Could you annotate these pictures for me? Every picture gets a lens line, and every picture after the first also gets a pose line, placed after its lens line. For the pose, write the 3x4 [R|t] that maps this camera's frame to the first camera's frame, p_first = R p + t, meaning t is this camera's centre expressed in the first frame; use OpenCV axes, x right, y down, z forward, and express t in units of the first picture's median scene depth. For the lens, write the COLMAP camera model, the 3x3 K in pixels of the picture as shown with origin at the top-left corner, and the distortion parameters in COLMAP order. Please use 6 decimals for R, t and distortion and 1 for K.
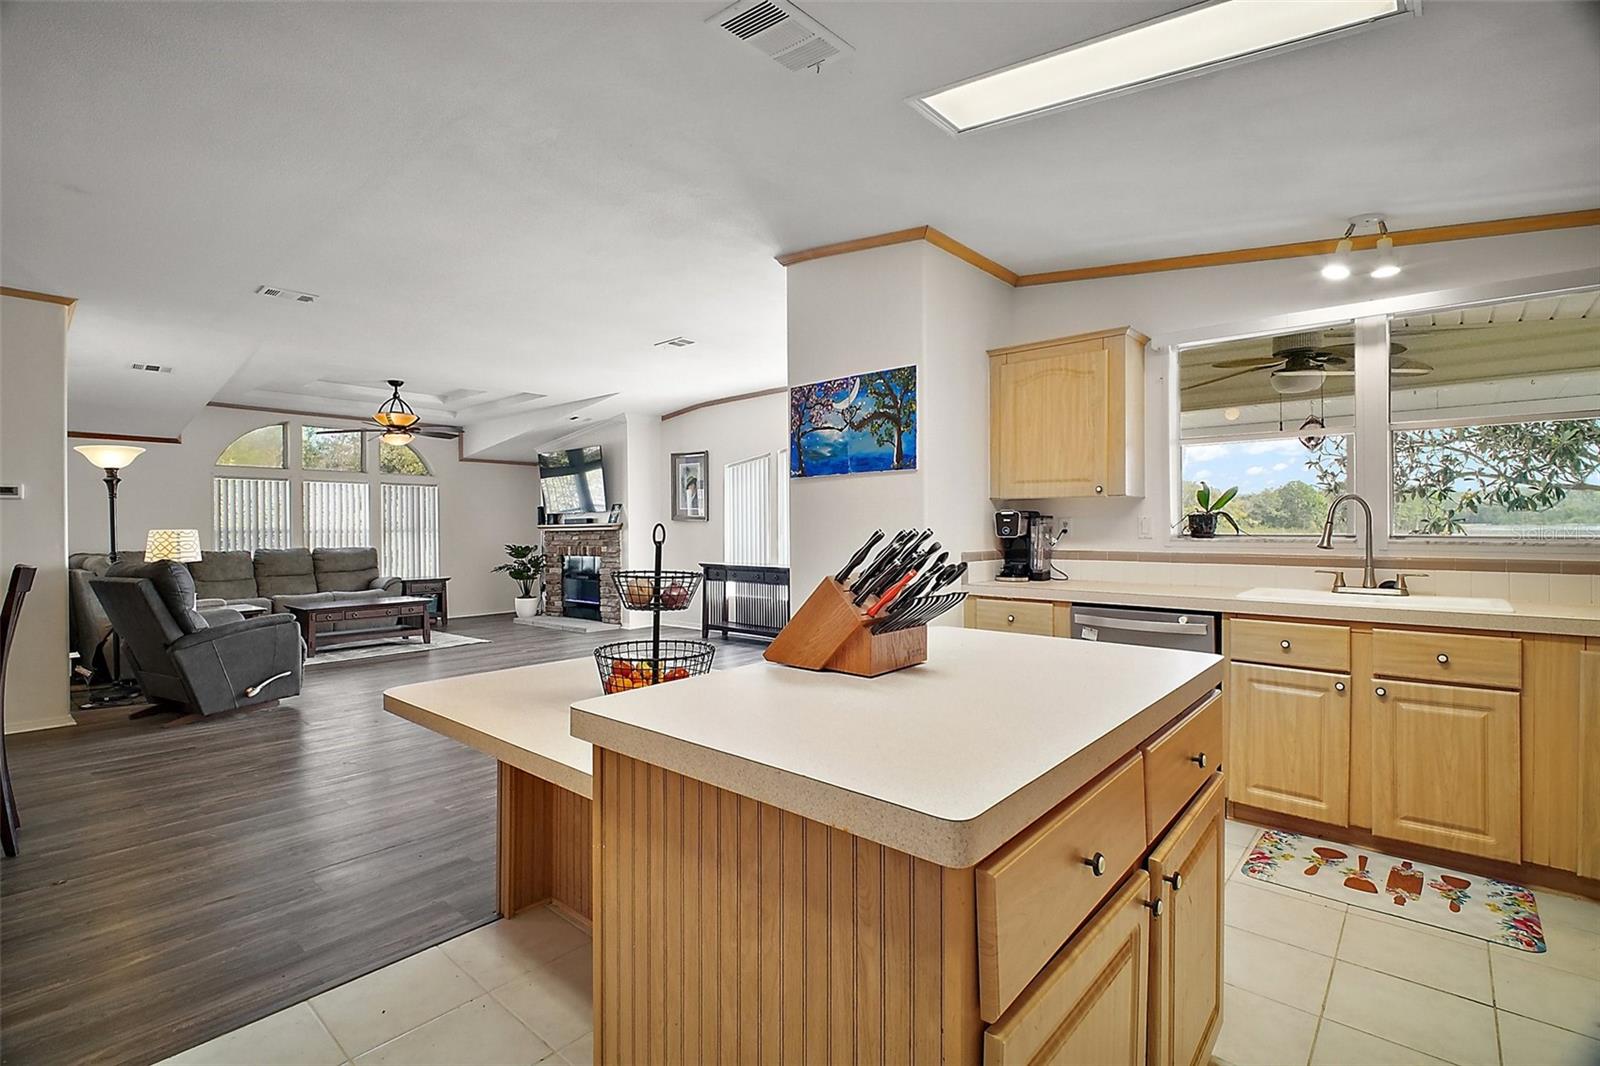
lens RADIAL K [[731.8, 0, 791.8], [0, 731.8, 527.4], [0, 0, 1]] dist [-0.002180, -0.000875]
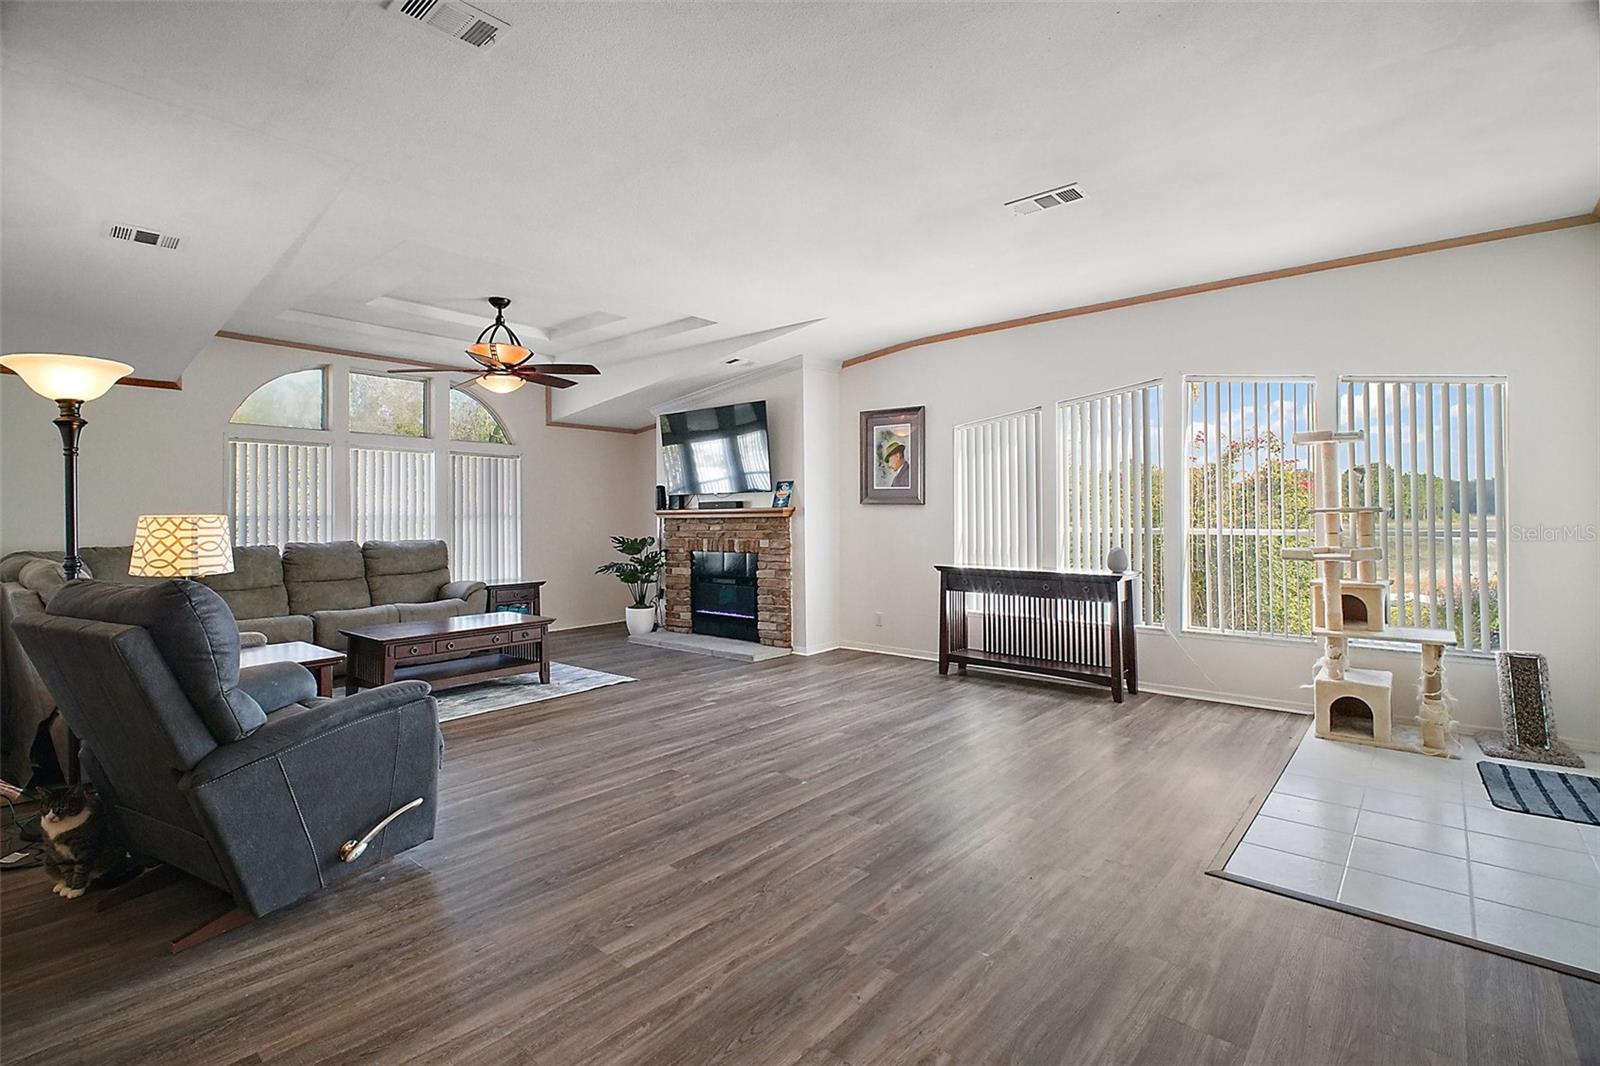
lens RADIAL K [[742.9, 0, 790.3], [0, 742.9, 505.9], [0, 0, 1]] dist [0.002004, -0.000242]
pose [[0.999974, 0.003013, 0.006483, -0.236752], [-0.002939, 0.999931, -0.011415, 0.000816], [-0.006517, 0.011395, 0.999914, 0.262964]]
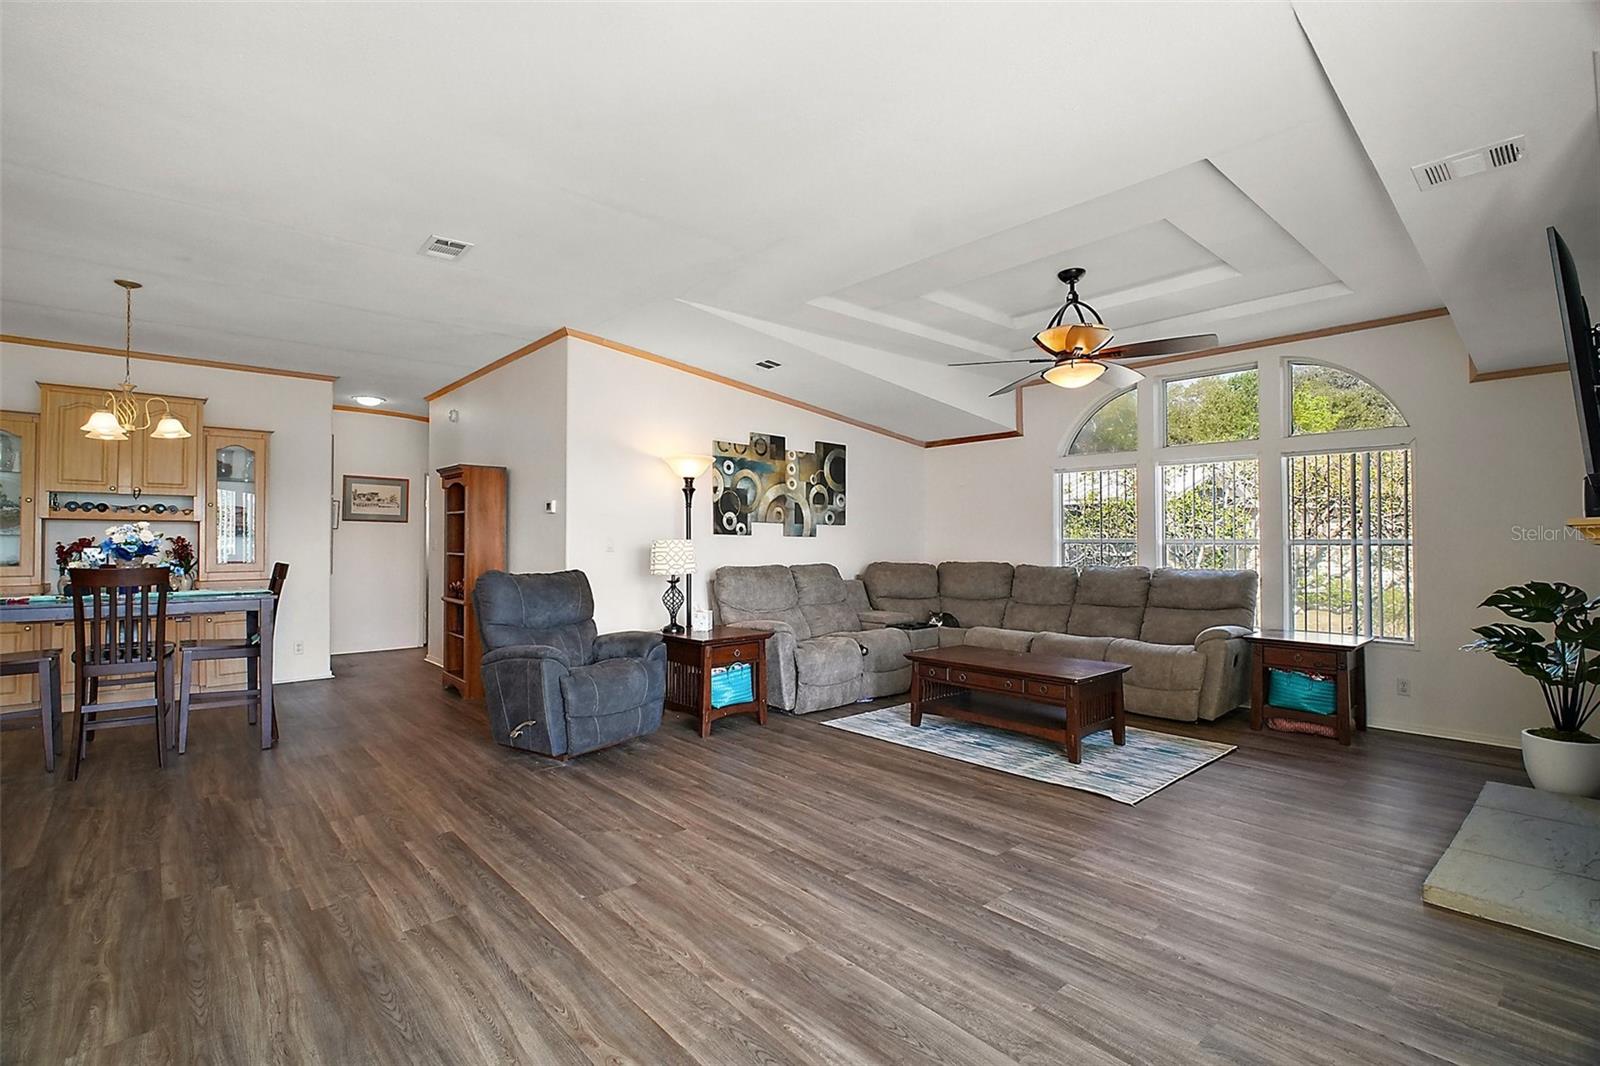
lens RADIAL K [[738.5, 0, 781.0], [0, 738.5, 537.0], [0, 0, 1]] dist [-0.000128, -0.007091]
pose [[-0.131067, 0.001091, -0.991373, 0.036101], [0.003461, 0.999994, 0.000643, -0.000287], [0.991368, -0.003346, -0.131070, 0.743393]]
